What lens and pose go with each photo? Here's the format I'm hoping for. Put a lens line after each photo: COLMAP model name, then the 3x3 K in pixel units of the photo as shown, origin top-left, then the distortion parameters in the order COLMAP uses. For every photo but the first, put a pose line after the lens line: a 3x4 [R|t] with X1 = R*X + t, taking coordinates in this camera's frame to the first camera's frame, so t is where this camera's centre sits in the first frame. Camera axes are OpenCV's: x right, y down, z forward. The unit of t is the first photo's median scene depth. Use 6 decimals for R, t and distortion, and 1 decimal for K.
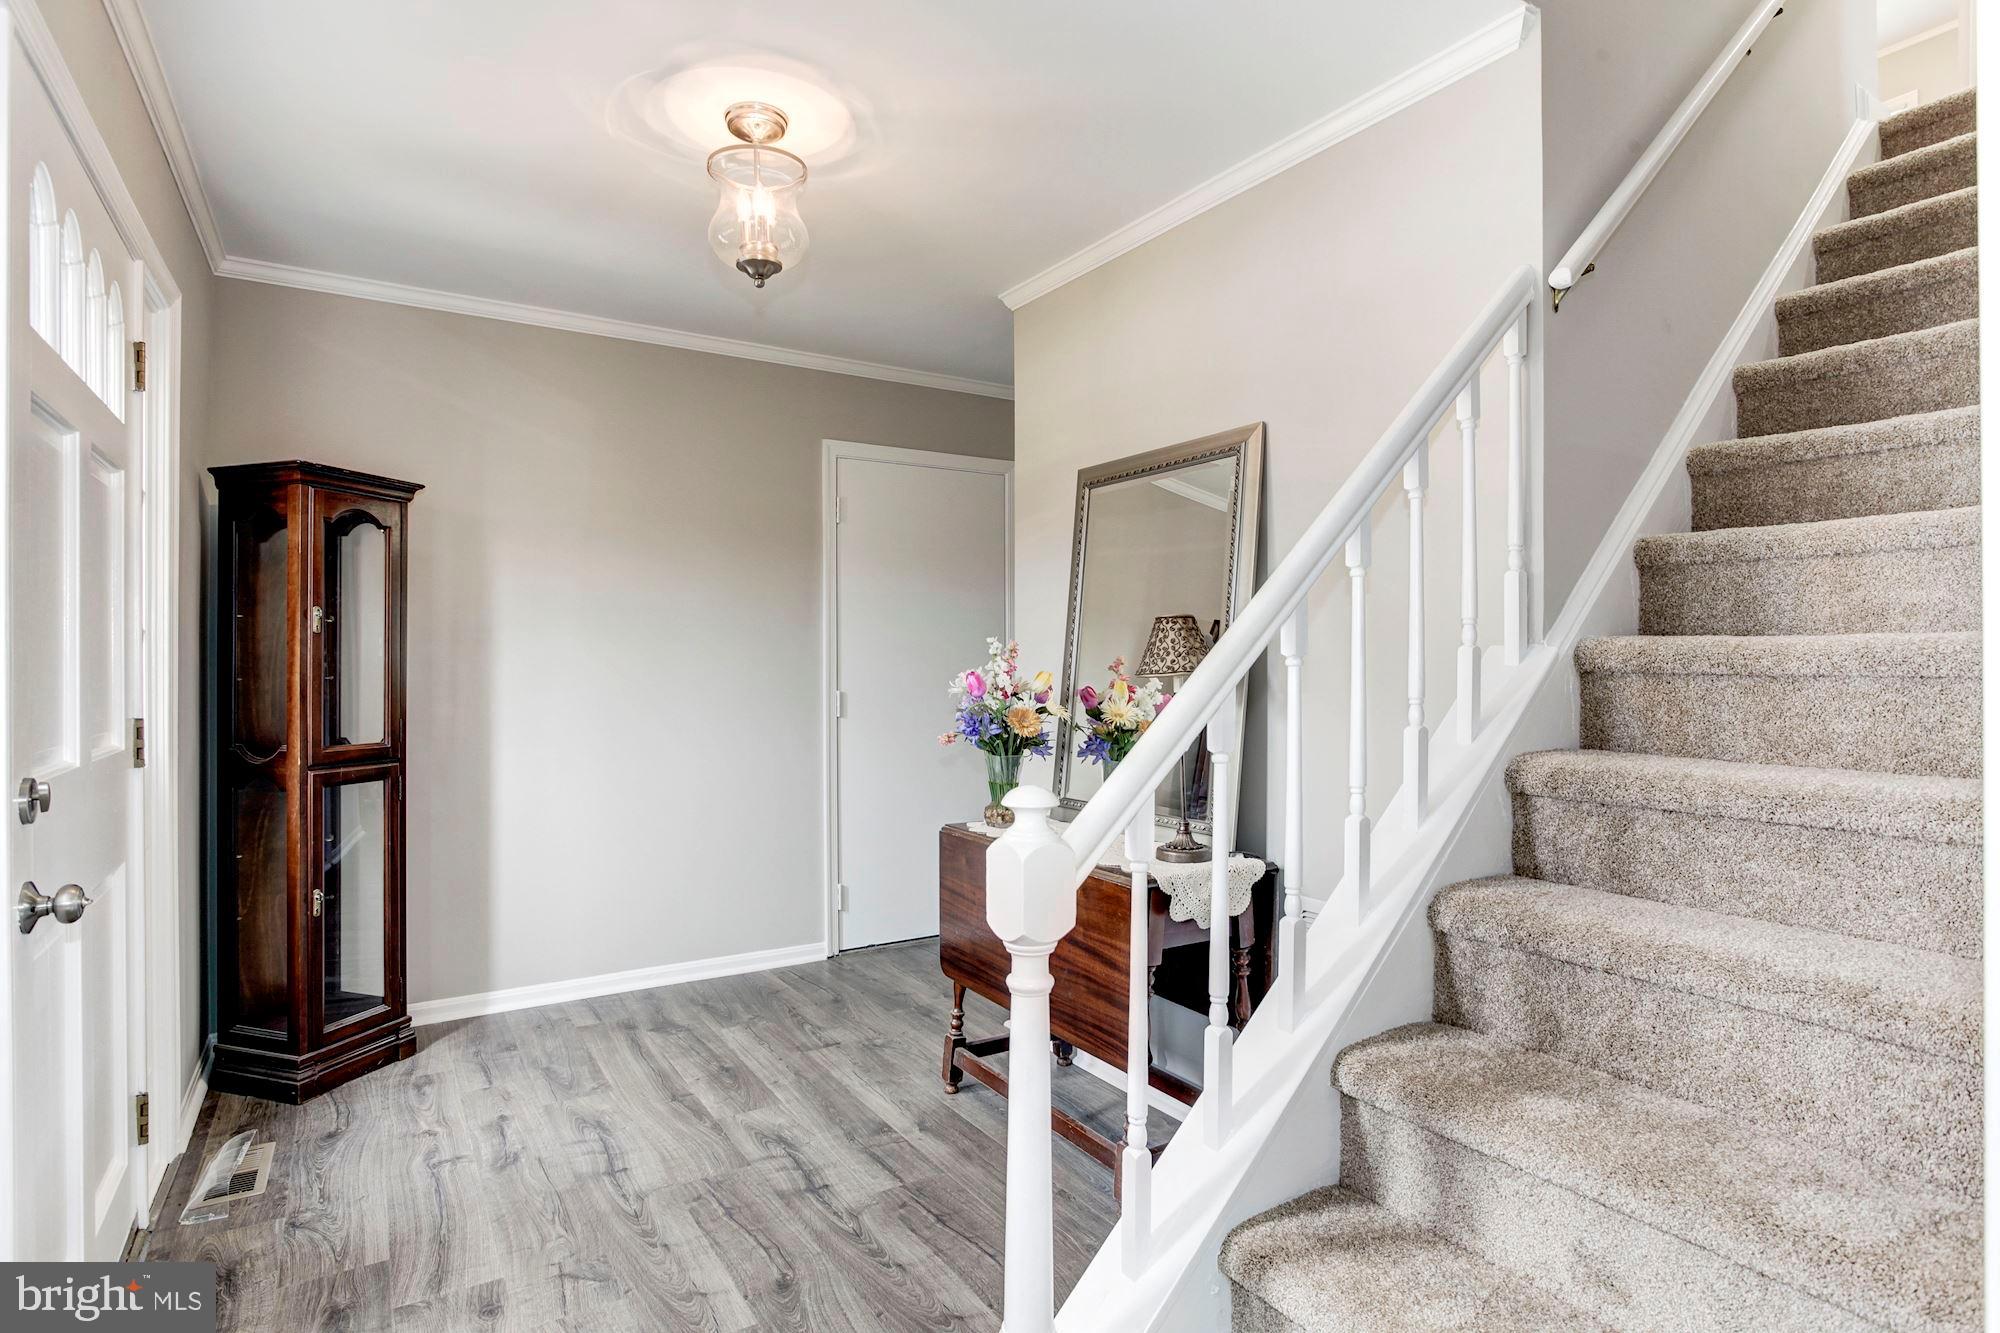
lens RADIAL K [[1019.8, 0, 1000.6], [0, 1019.8, 665.5], [0, 0, 1]] dist [-0.011884, 0.001921]
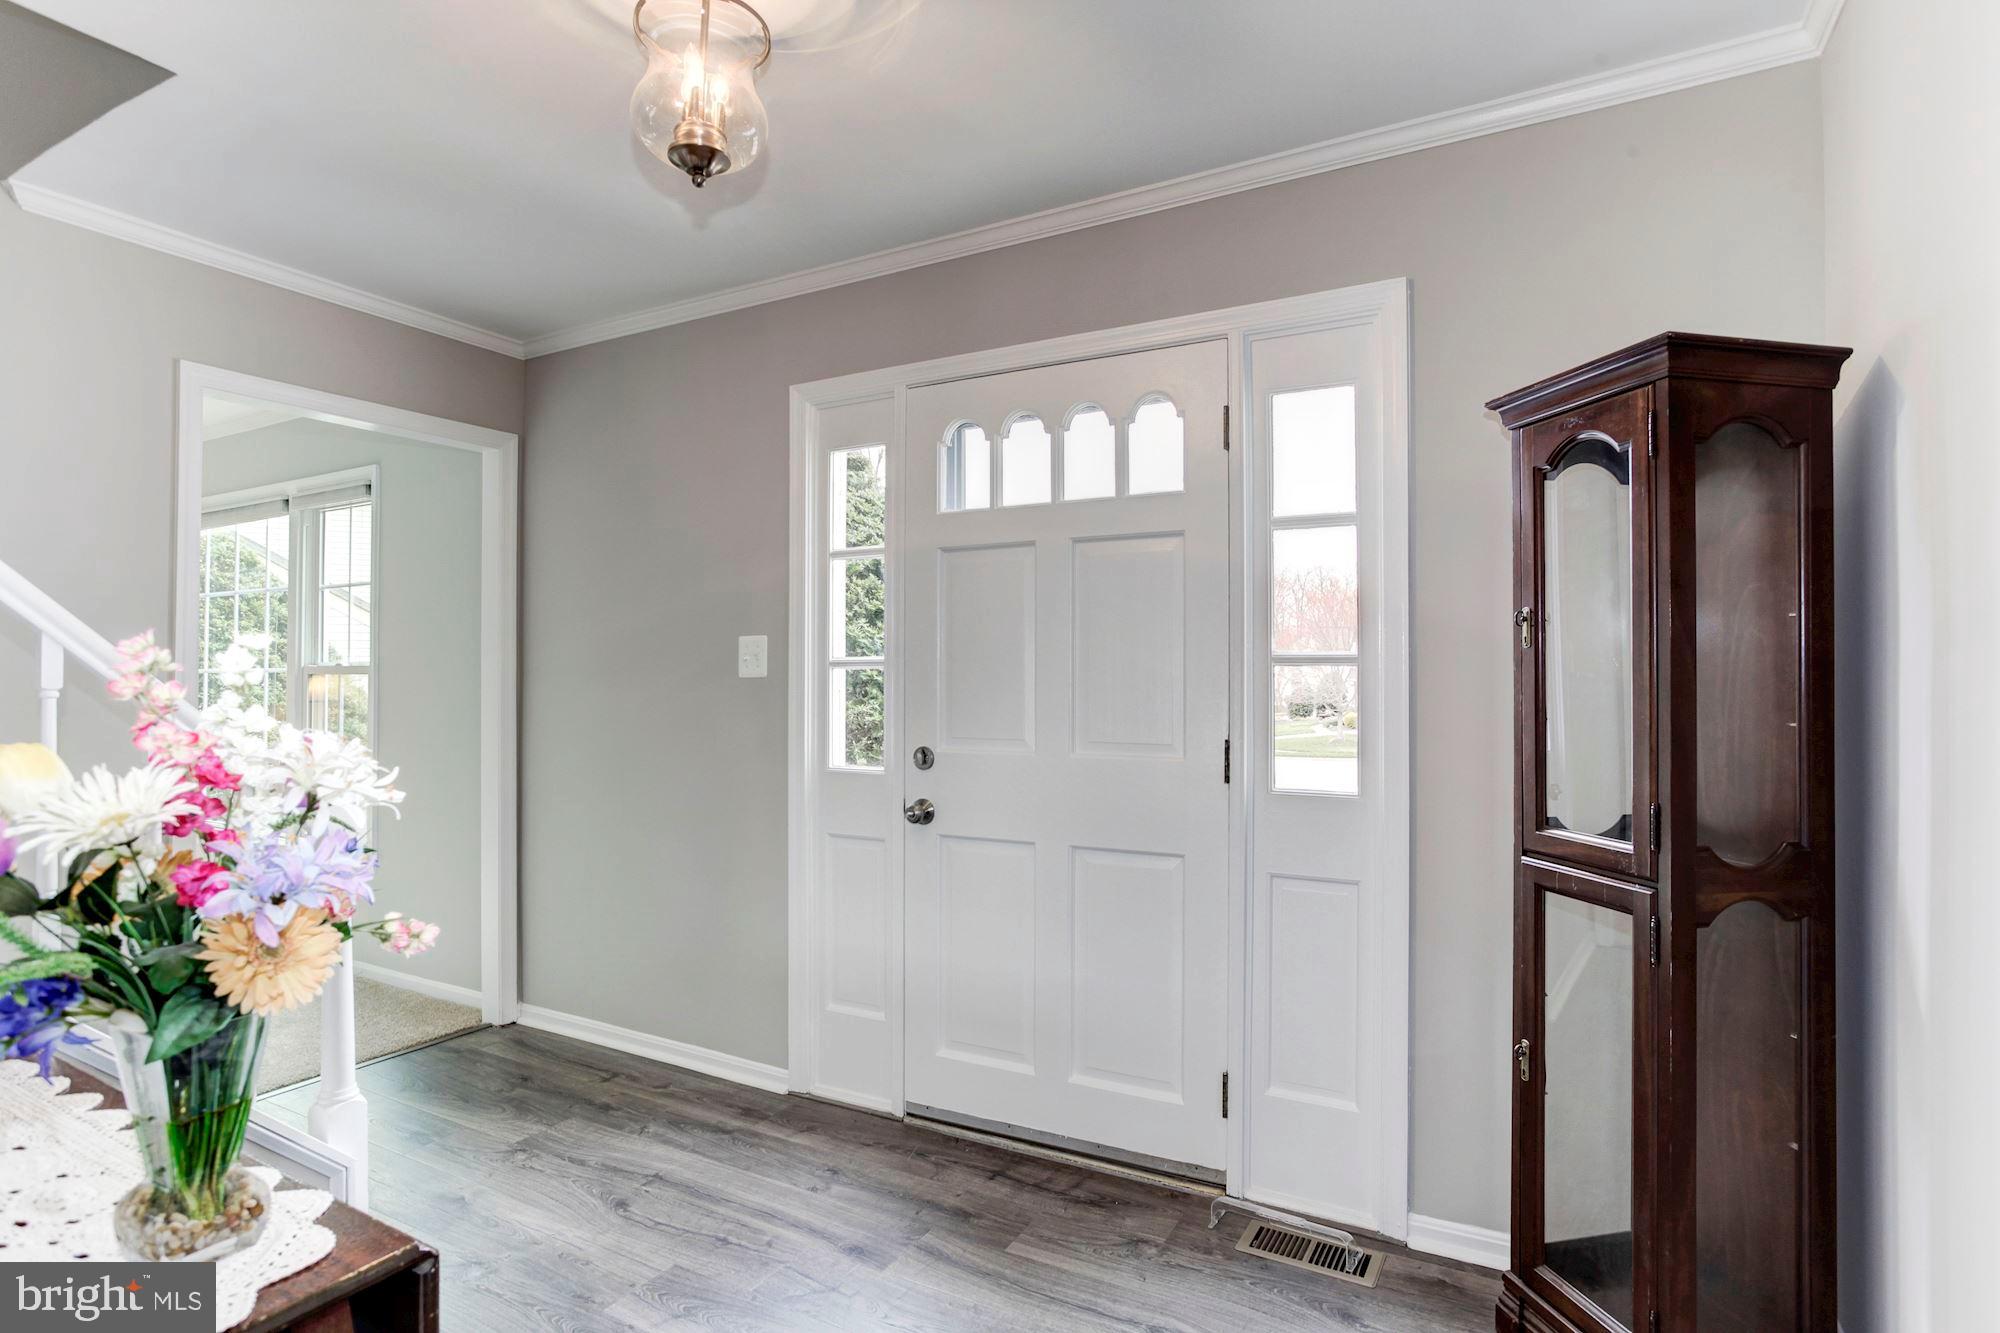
lens RADIAL K [[1019.8, 0, 999.9], [0, 1019.8, 675.9], [0, 0, 1]] dist [-0.011884, 0.001921]
pose [[-0.874814, -0.002600, -0.484452, -0.076034], [-0.001100, 0.999994, -0.003381, -0.016272], [0.484458, -0.002425, -0.874811, 1.875864]]
